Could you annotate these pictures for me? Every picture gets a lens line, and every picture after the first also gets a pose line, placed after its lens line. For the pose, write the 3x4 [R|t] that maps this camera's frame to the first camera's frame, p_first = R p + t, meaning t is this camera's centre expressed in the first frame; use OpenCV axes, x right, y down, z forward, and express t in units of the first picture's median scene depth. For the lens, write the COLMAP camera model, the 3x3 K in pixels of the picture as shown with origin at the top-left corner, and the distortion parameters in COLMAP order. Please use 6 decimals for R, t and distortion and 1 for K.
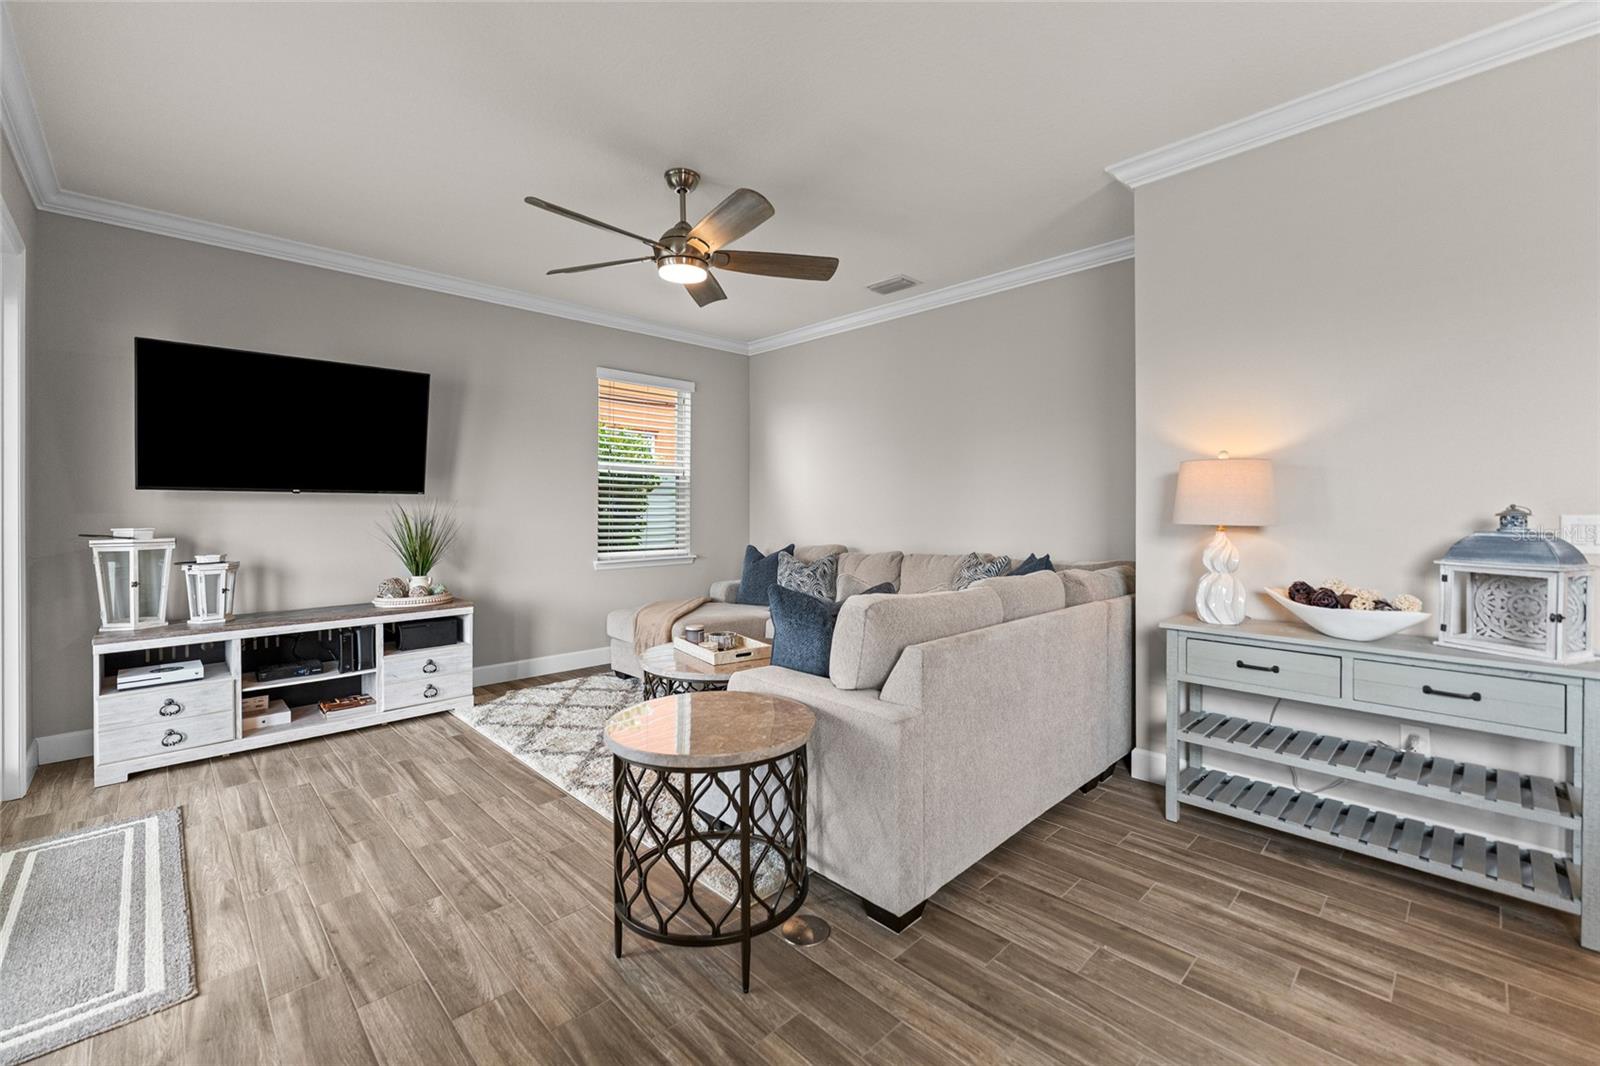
lens RADIAL K [[667.1, 0, 801.7], [0, 667.1, 513.9], [0, 0, 1]] dist [0.000366, -0.000123]
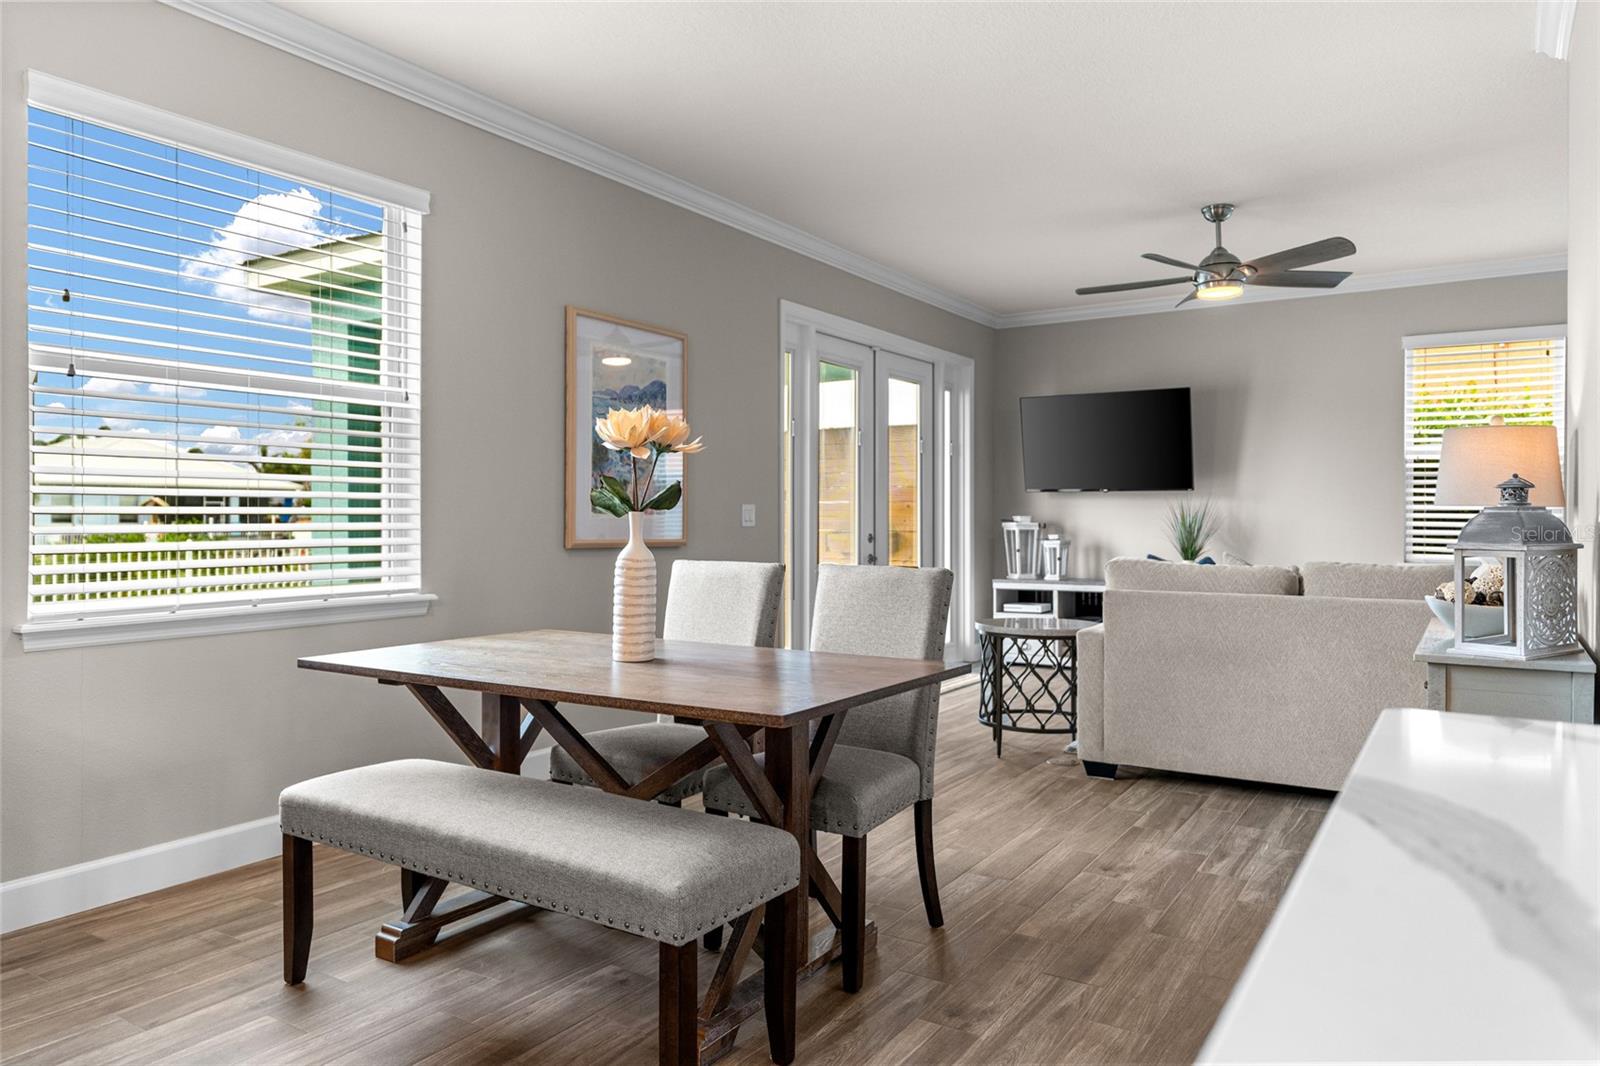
lens RADIAL K [[1059.5, 0, 796.8], [0, 1059.5, 520.6], [0, 0, 1]] dist [0.005121, 0.001392]
pose [[0.222437, 0.003008, -0.974942, 1.424283], [-0.005534, 0.999983, 0.001823, 0.030977], [0.974931, 0.004990, 0.222450, -0.109966]]
